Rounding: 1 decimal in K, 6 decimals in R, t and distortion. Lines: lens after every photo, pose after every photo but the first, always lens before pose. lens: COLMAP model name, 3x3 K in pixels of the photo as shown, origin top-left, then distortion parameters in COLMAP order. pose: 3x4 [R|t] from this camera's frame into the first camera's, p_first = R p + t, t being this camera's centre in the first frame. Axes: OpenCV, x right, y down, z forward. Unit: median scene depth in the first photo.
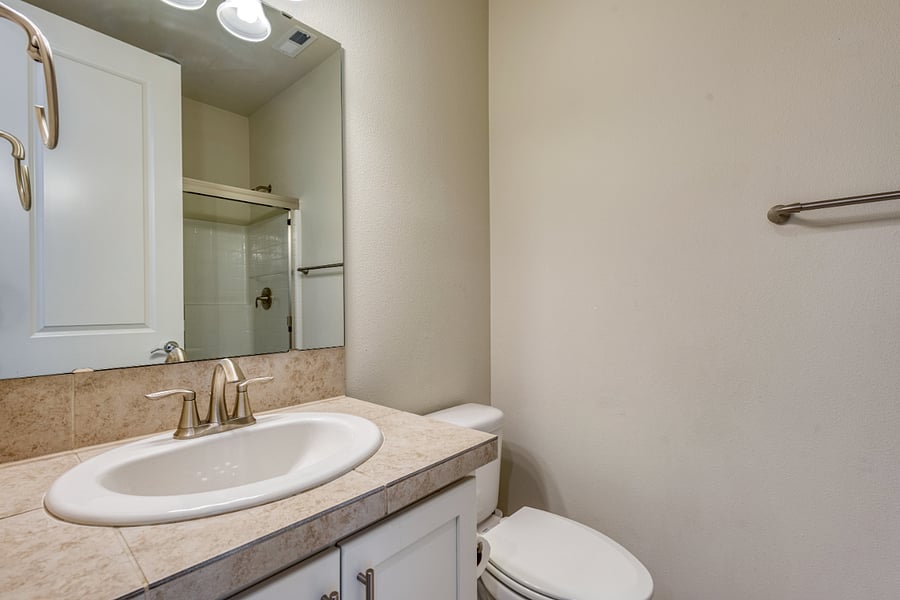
lens RADIAL K [[403.6, 0, 447.0], [0, 403.6, 300.8], [0, 0, 1]] dist [0.011930, -0.000201]
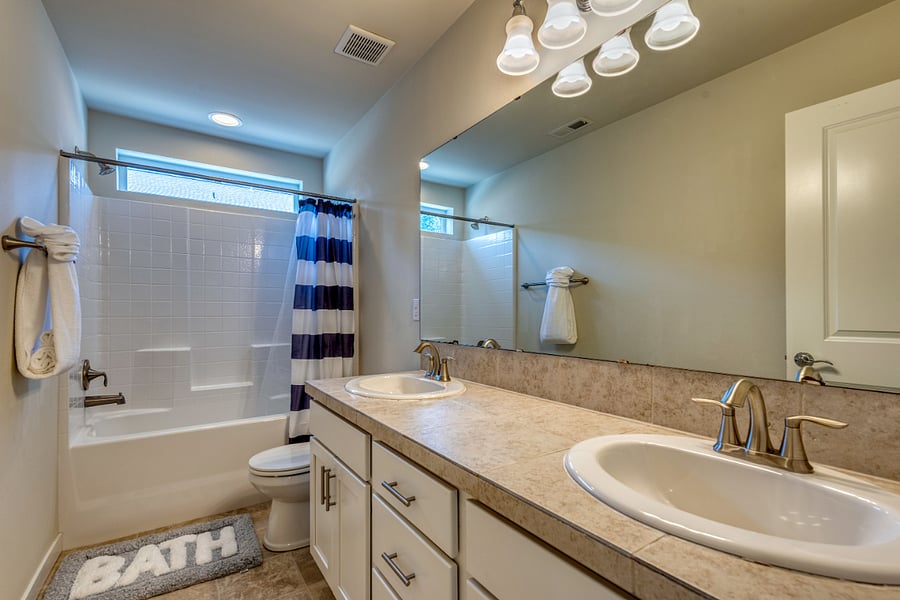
lens RADIAL K [[403.6, 0, 447.0], [0, 403.6, 300.8], [0, 0, 1]] dist [0.011930, -0.000201]
pose [[-0.247754, -0.033167, -0.968255, 0.748106], [-0.005392, 0.999446, -0.032855, 0.011665], [0.968808, -0.002919, -0.247796, 0.913894]]
